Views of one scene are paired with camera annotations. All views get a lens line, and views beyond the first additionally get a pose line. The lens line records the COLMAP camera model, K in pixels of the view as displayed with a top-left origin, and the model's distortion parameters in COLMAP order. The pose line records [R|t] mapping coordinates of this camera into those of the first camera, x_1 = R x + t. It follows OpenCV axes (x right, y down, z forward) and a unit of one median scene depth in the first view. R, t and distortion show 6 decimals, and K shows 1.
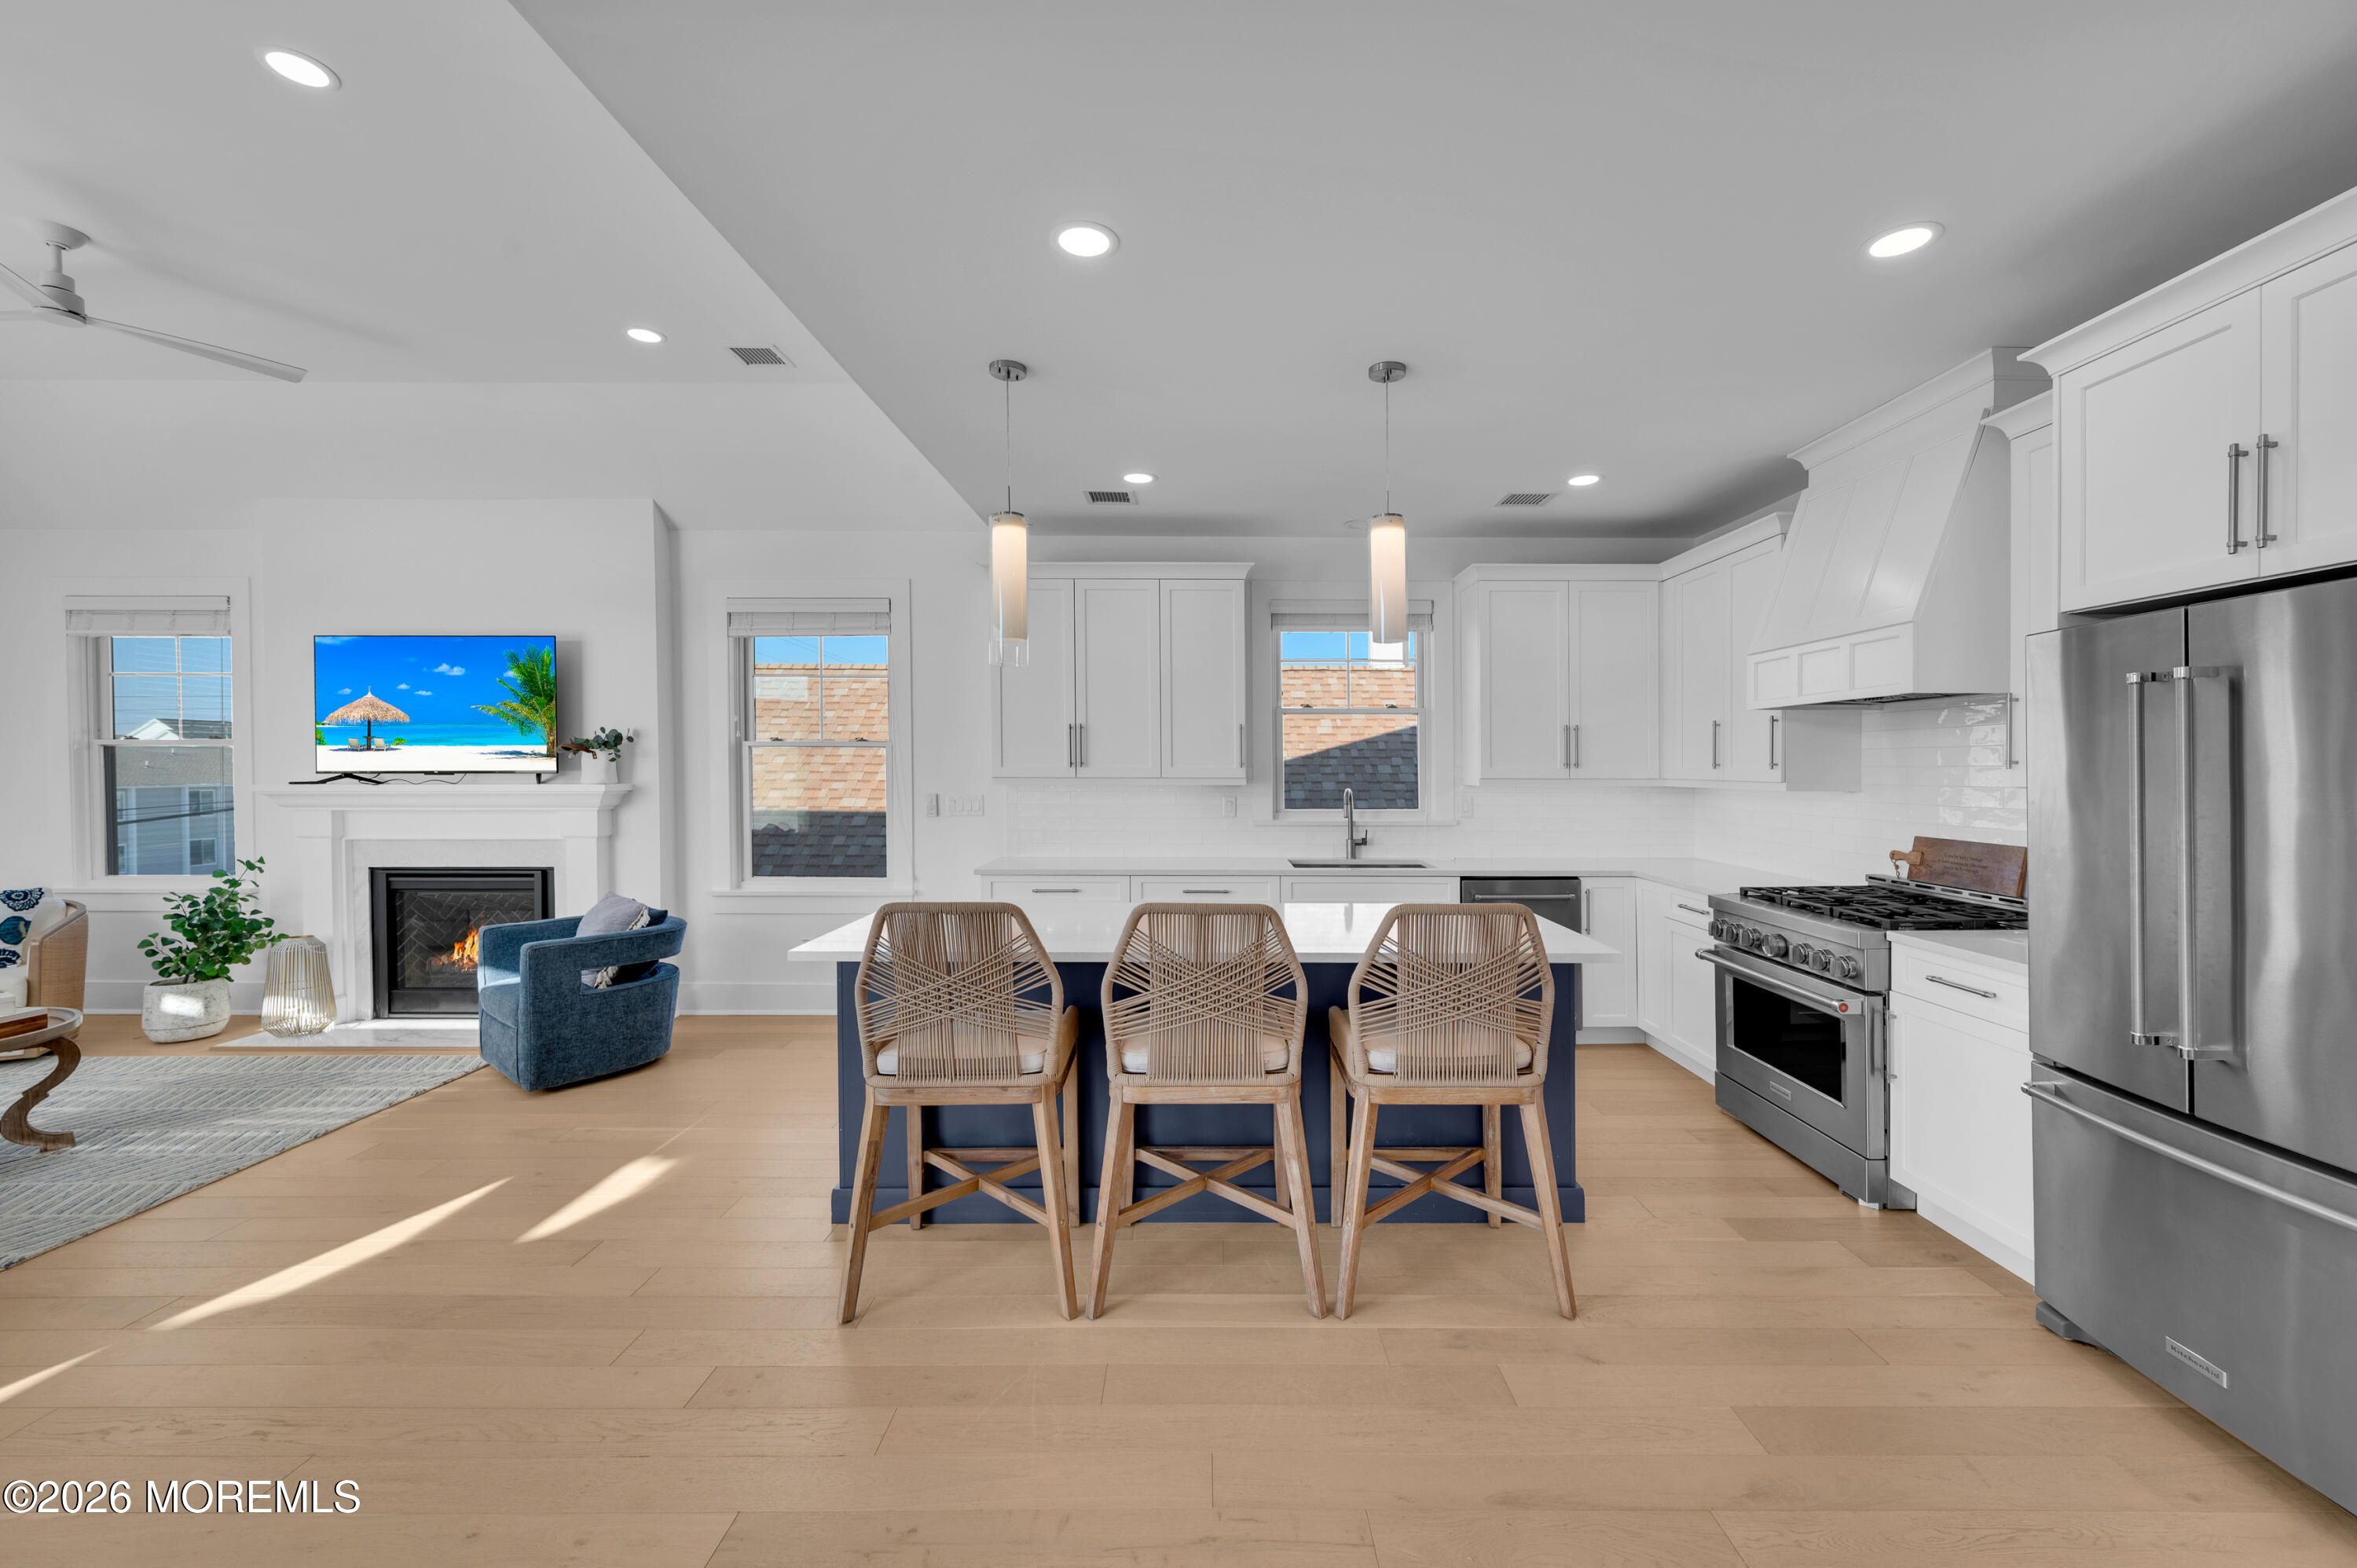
lens RADIAL K [[933.2, 0, 1194.1], [0, 933.2, 777.6], [0, 0, 1]] dist [-0.000800, 0.000024]
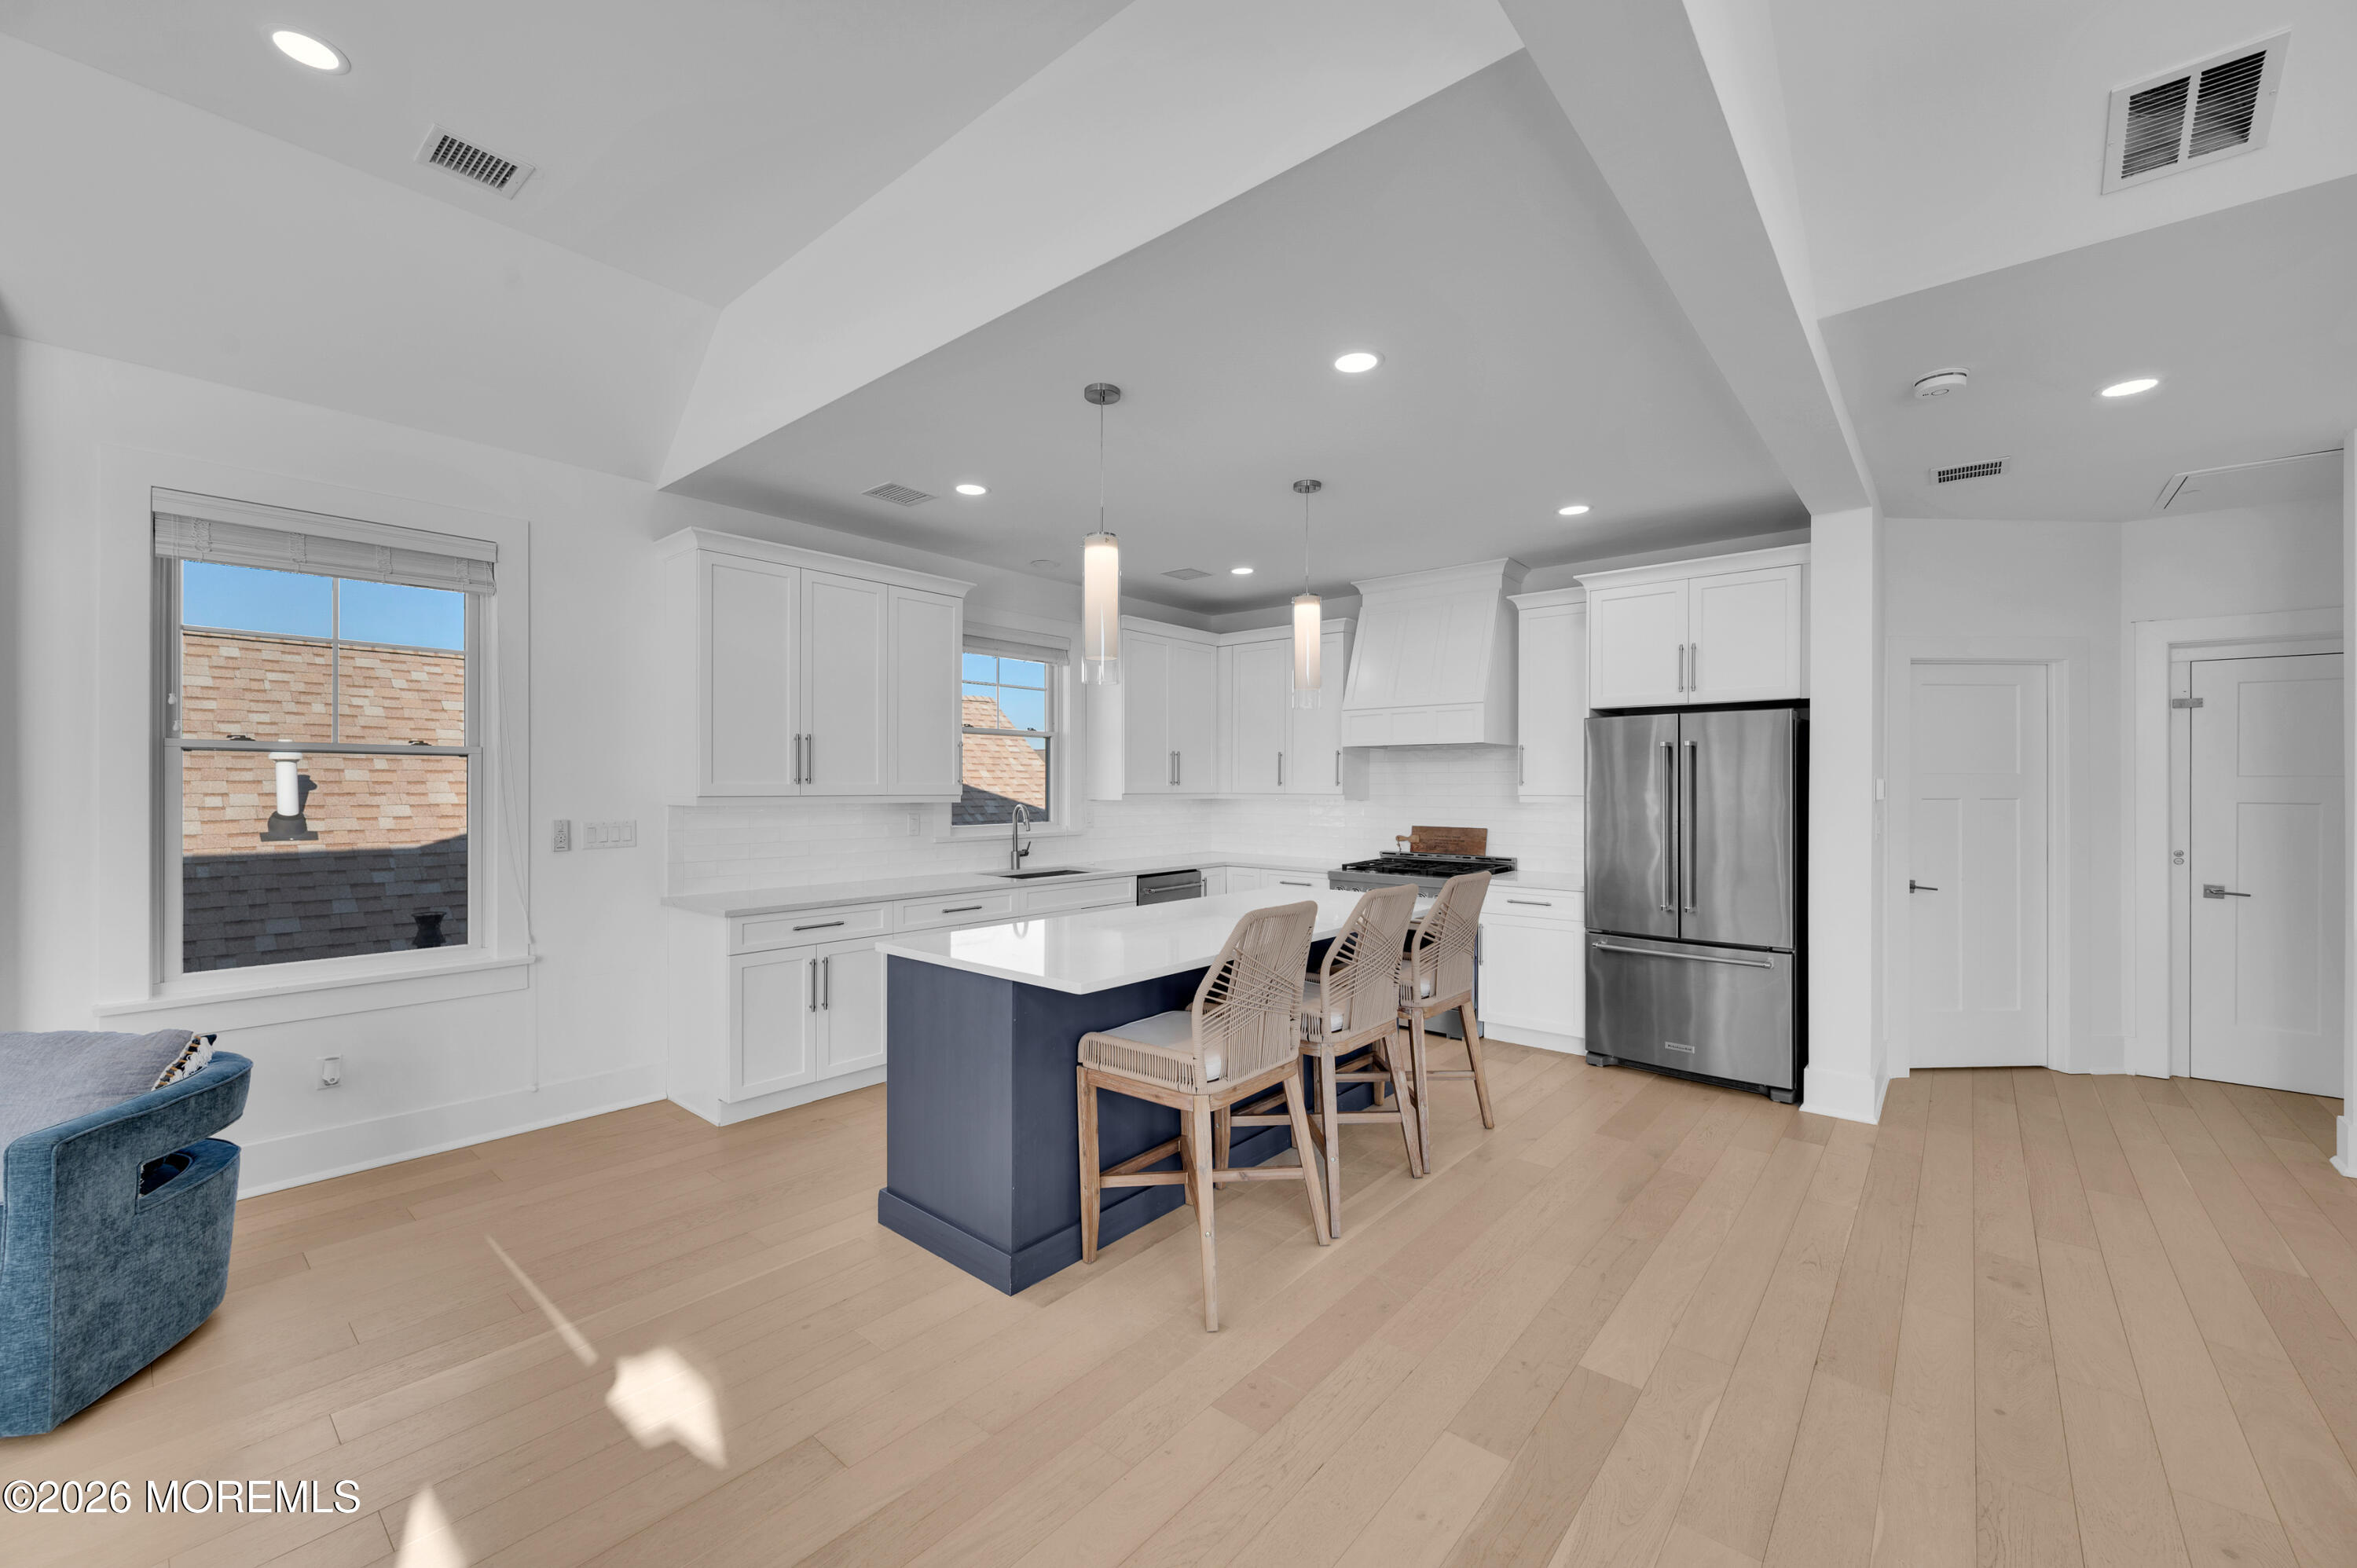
lens RADIAL K [[933.2, 0, 1159.9], [0, 933.2, 784.4], [0, 0, 1]] dist [-0.000800, 0.000024]
pose [[0.657082, 0.000587, 0.753819, -0.712661], [0.007261, 0.999948, -0.007108, -0.002978], [-0.753784, 0.010144, 0.657044, 0.223636]]
